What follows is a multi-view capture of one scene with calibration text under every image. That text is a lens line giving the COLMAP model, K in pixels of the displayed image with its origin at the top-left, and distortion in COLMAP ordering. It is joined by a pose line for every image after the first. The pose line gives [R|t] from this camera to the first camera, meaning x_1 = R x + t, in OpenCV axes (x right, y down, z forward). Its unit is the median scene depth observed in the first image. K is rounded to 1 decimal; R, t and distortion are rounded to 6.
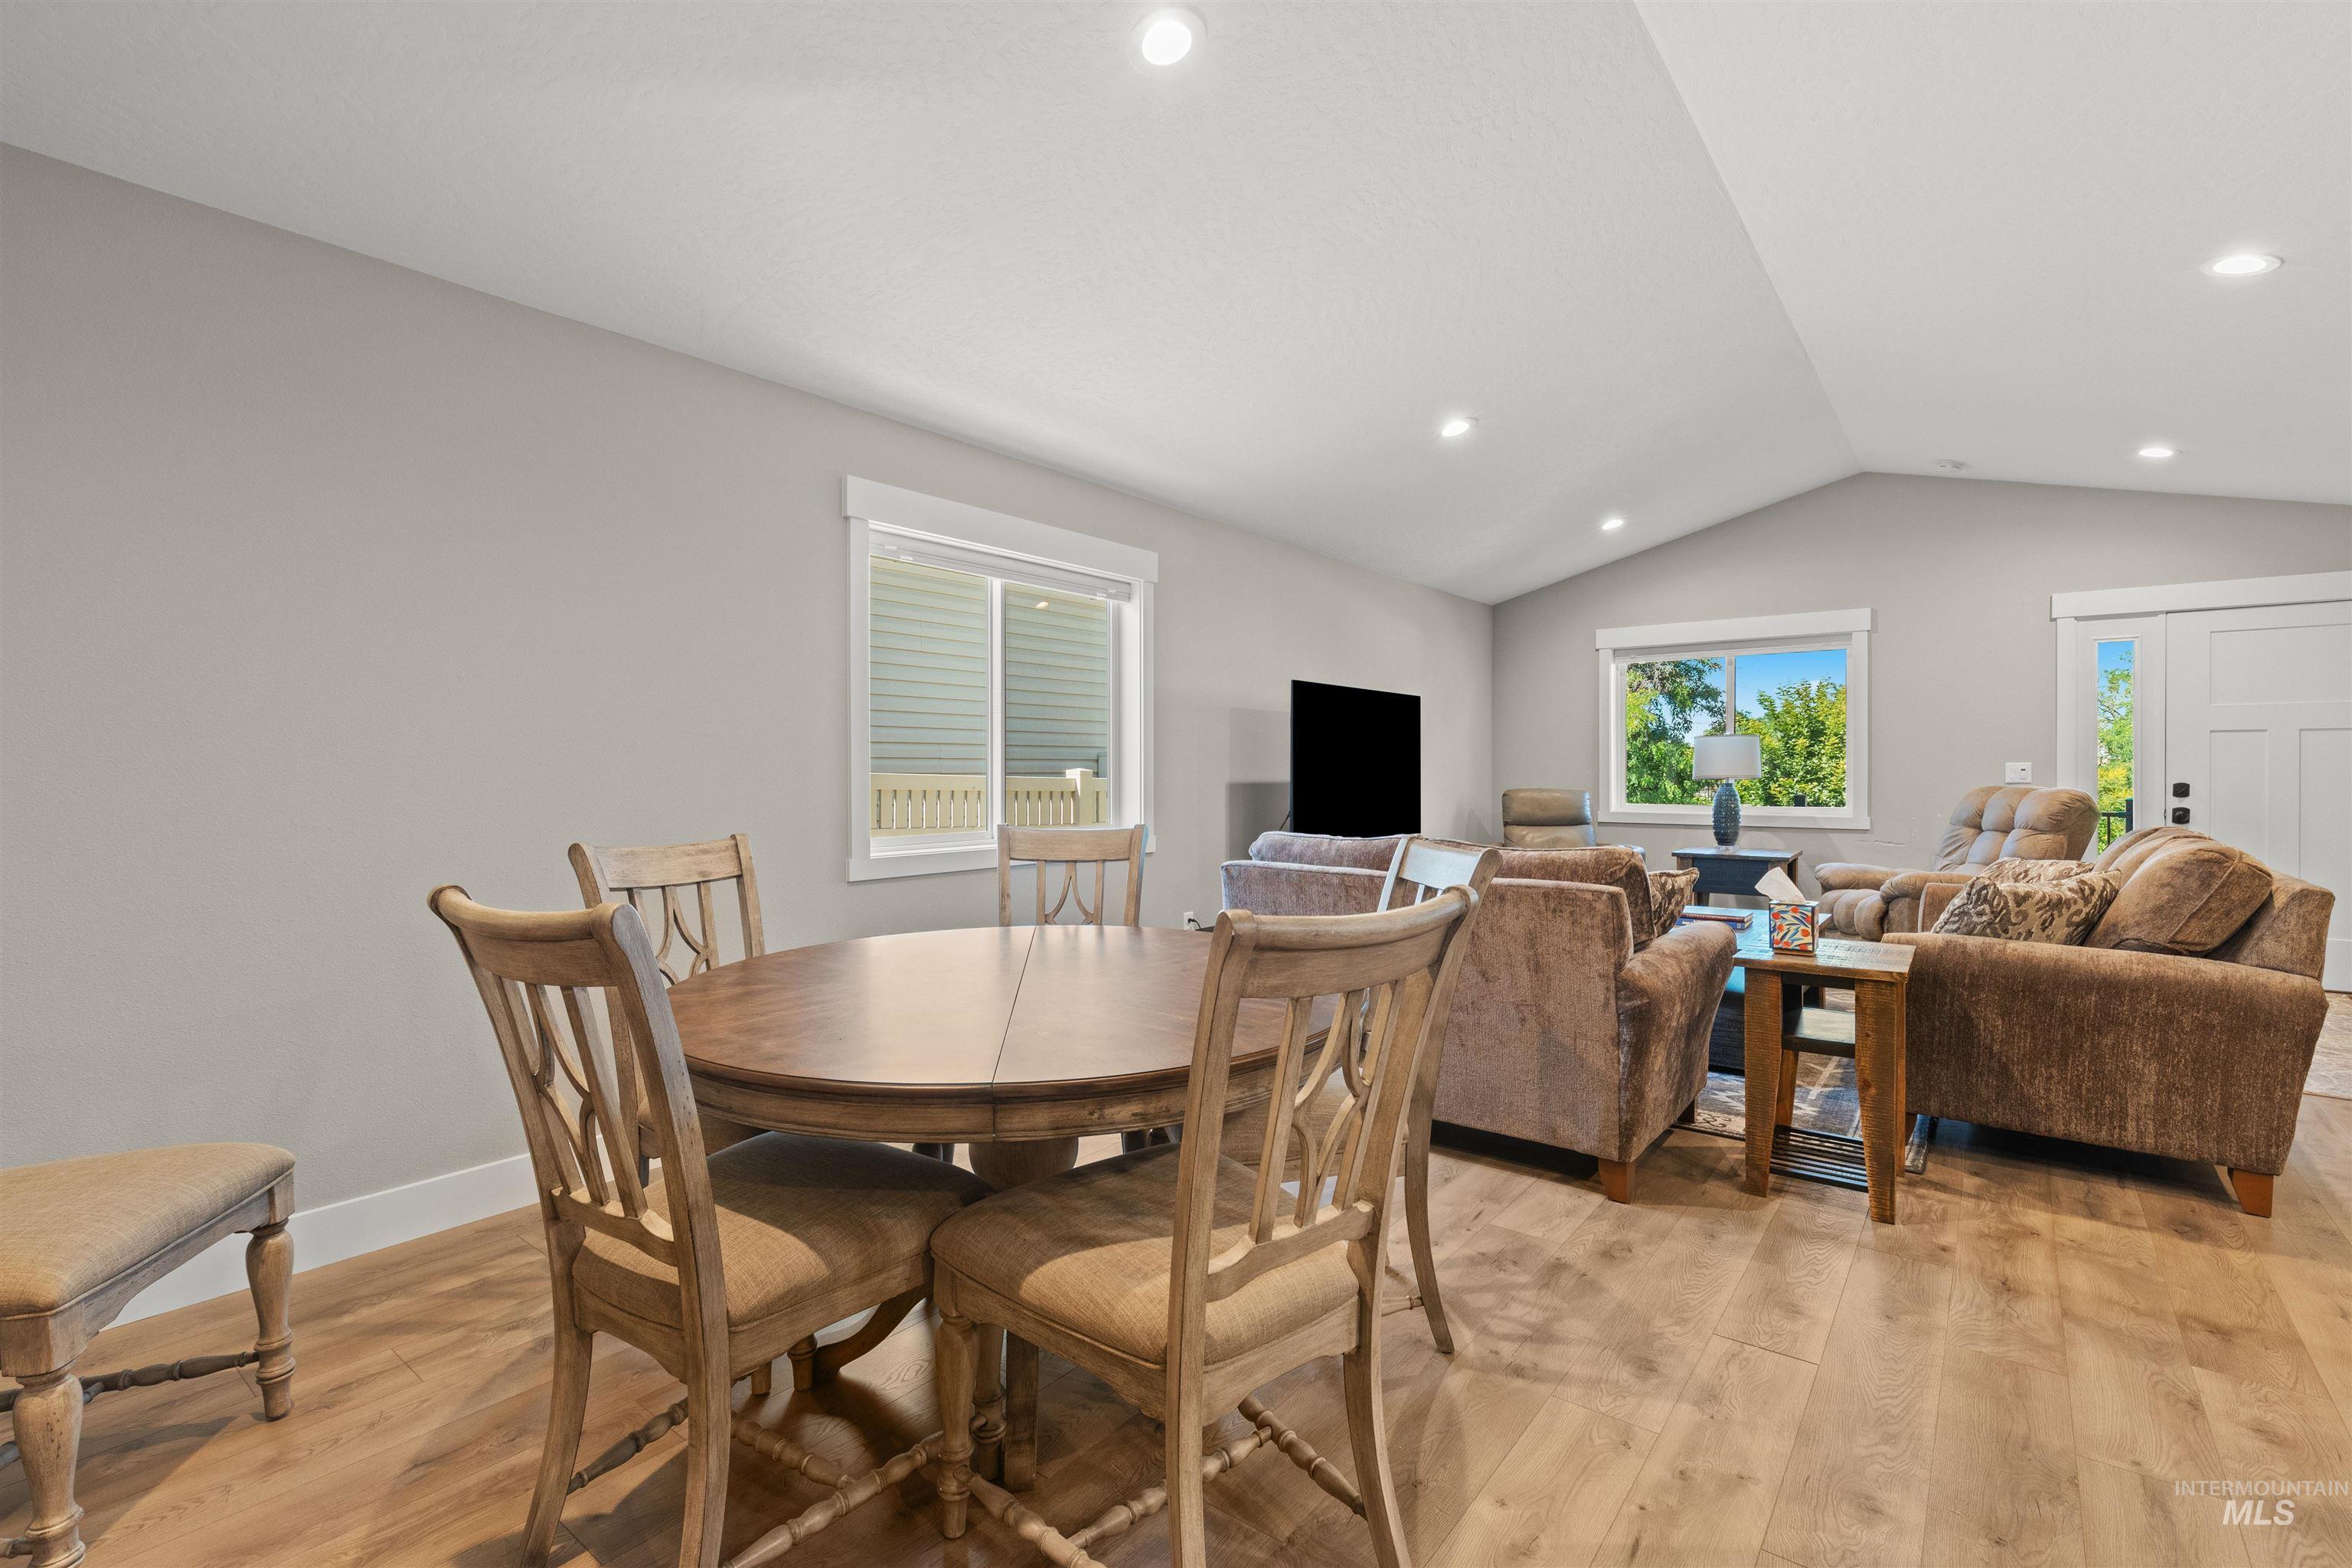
lens RADIAL K [[1041.3, 0, 1176.5], [0, 1041.3, 775.1], [0, 0, 1]] dist [0.007362, -0.007980]
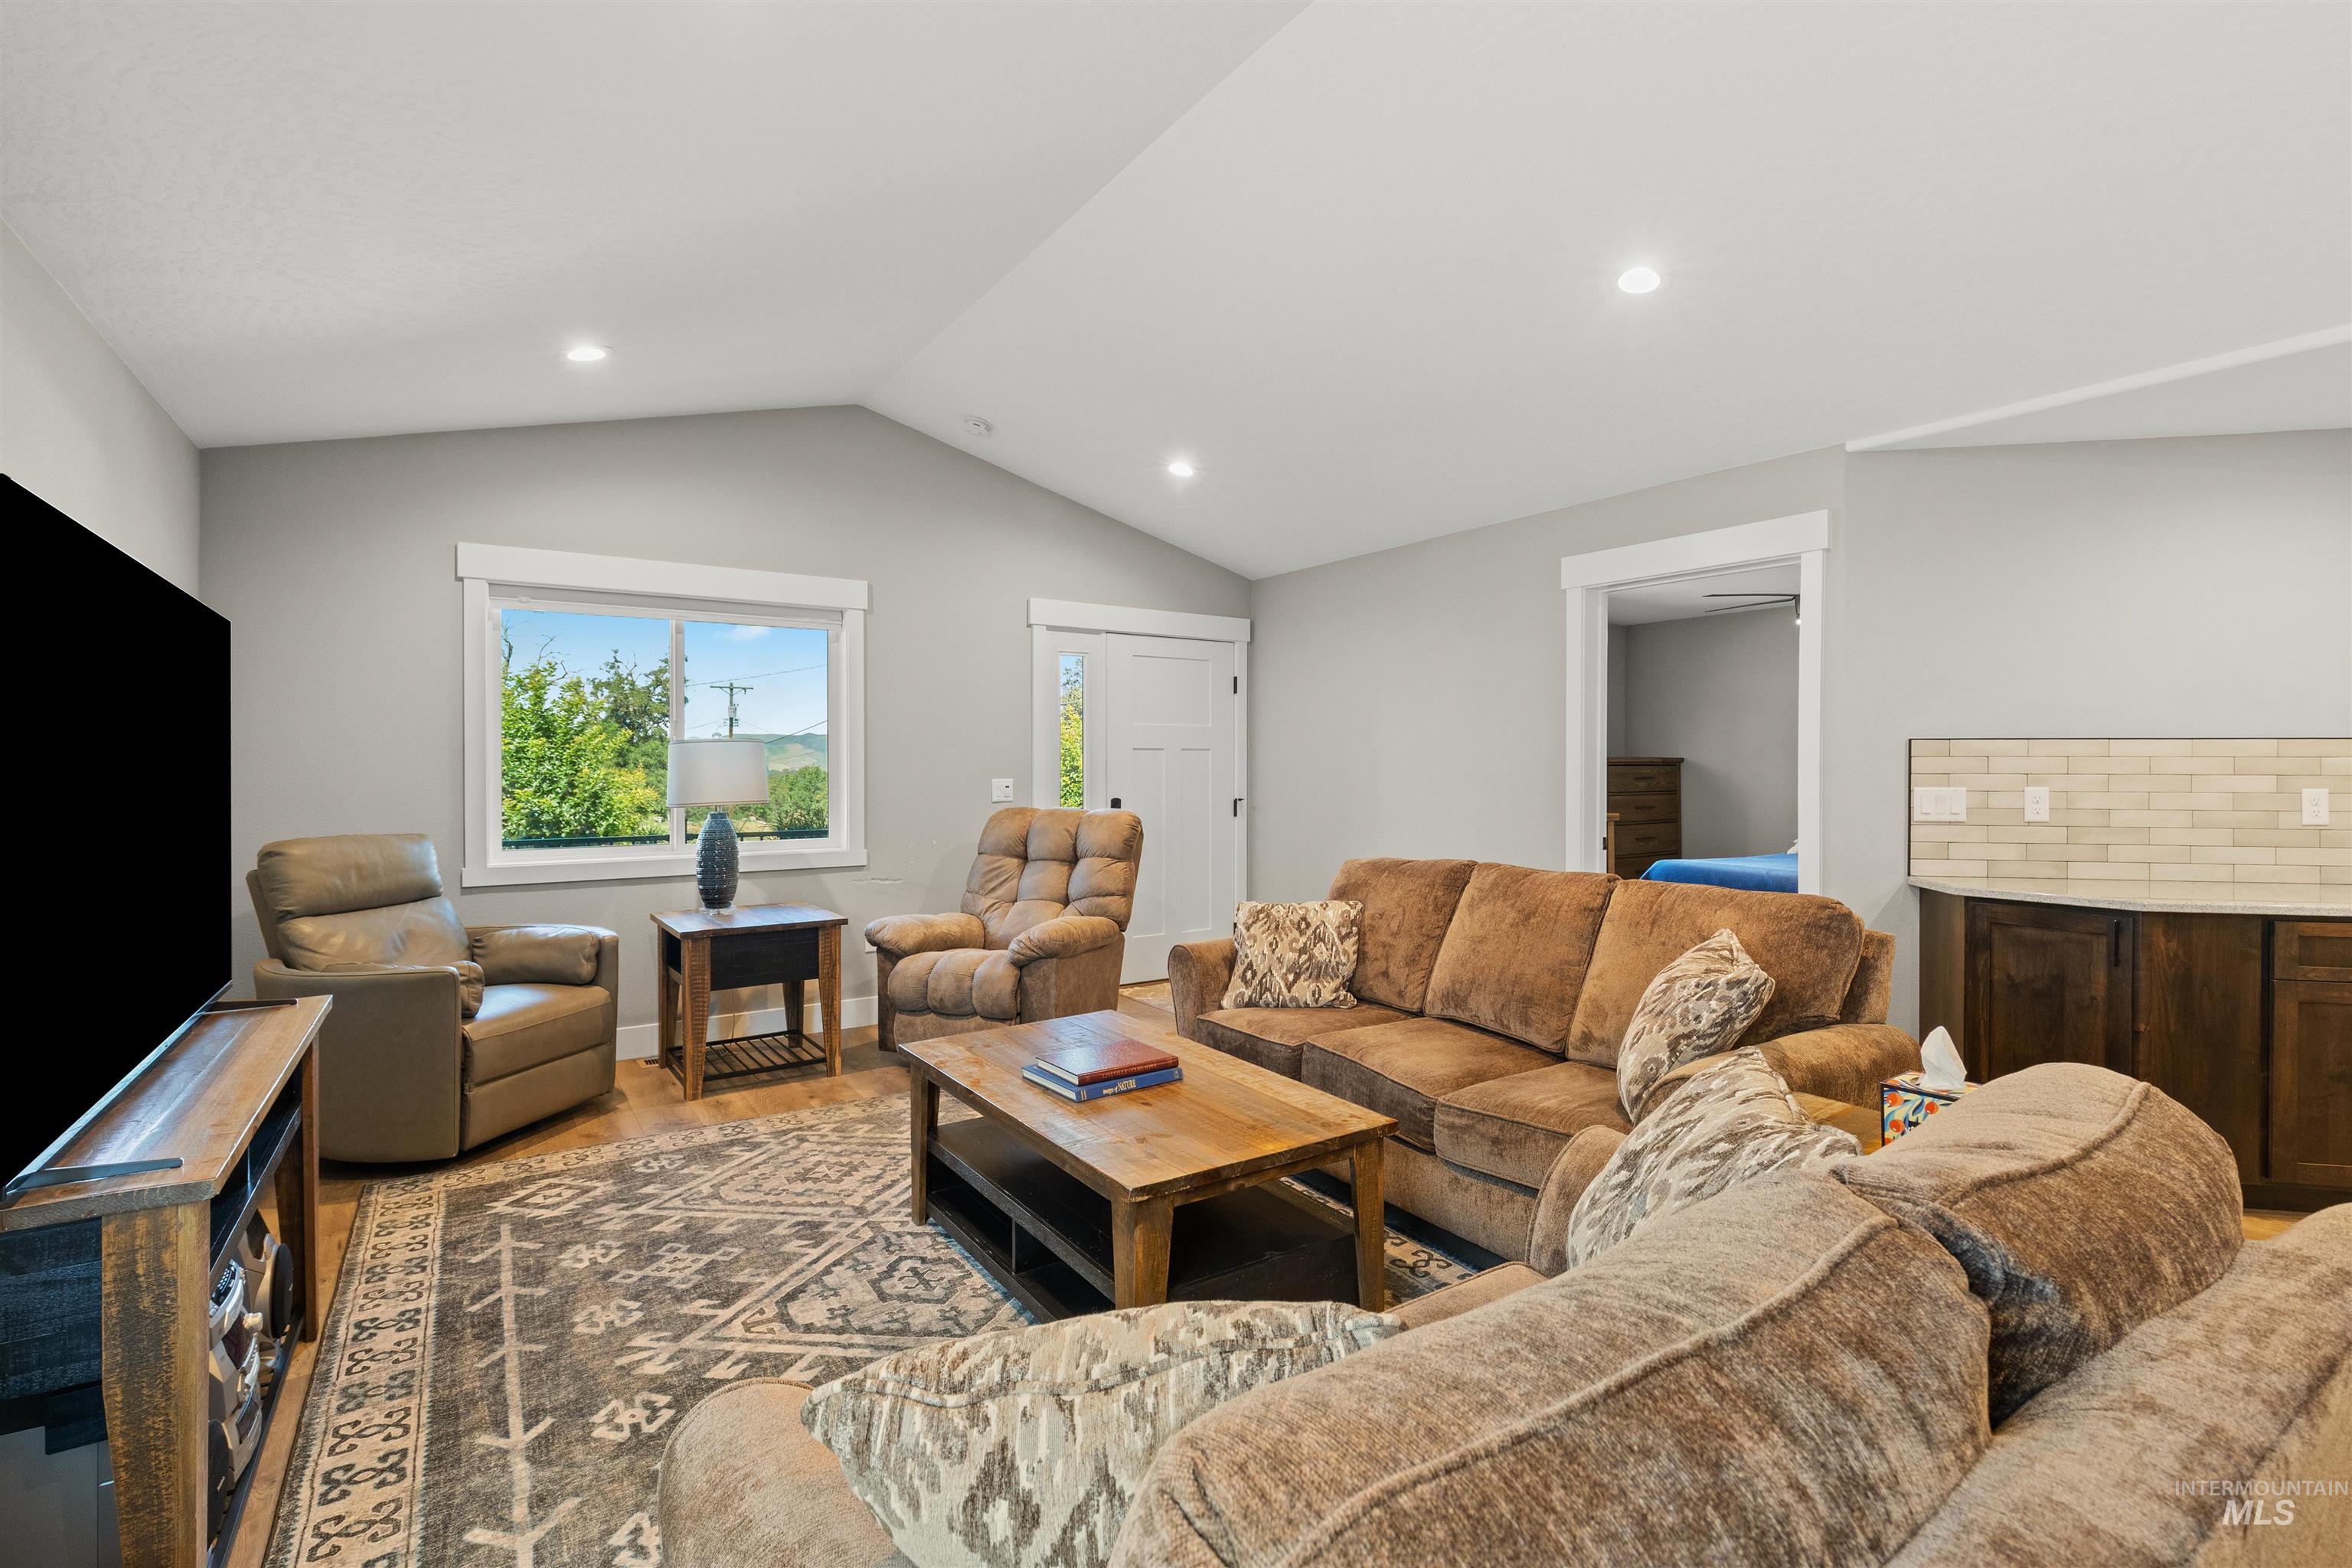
lens RADIAL K [[1068.3, 0, 1175.4], [0, 1068.3, 780.3], [0, 0, 1]] dist [0.000887, 0.000090]
pose [[0.305766, -0.013688, 0.952008, -0.055578], [0.005474, 0.999905, 0.012619, -0.042022], [-0.952091, 0.001353, 0.305812, 1.107470]]
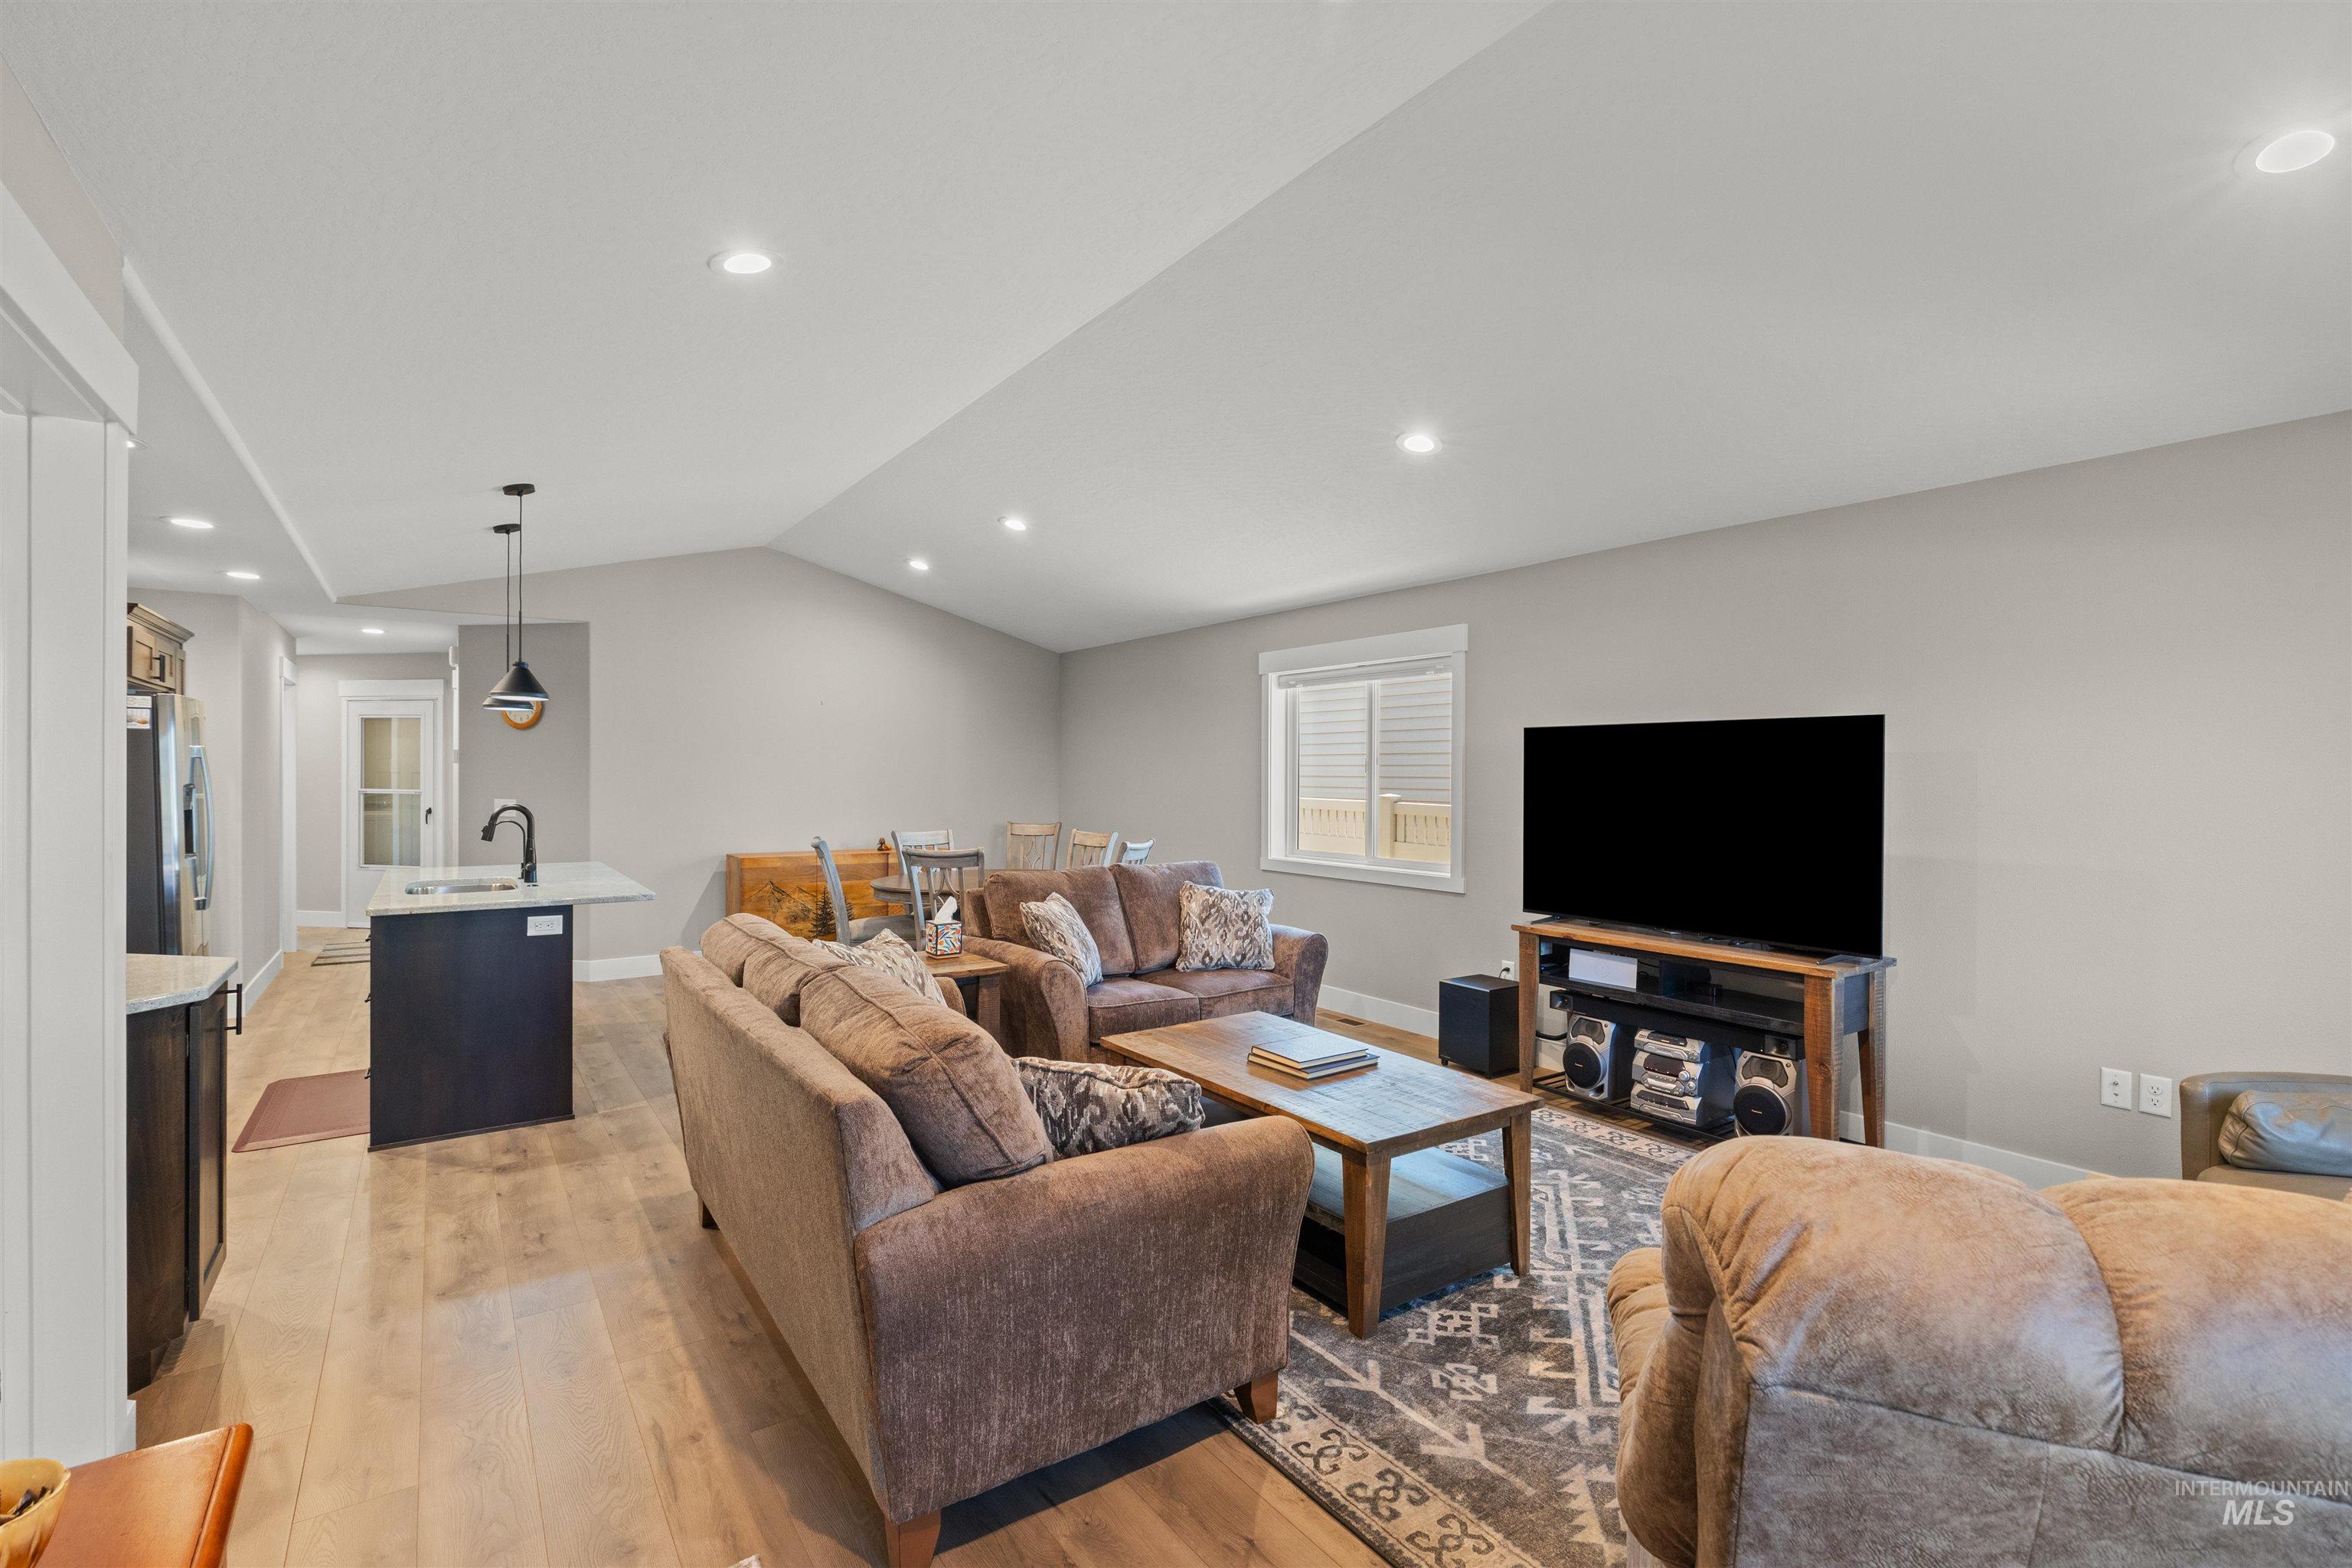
lens RADIAL K [[1057.1, 0, 1192.4], [0, 1057.1, 772.5], [0, 0, 1]] dist [-0.001353, -0.000482]
pose [[-0.273866, -0.001738, -0.961766, 1.750300], [-0.010131, 0.999948, 0.001078, -0.081583], [0.961714, 0.010039, -0.273869, 1.584559]]
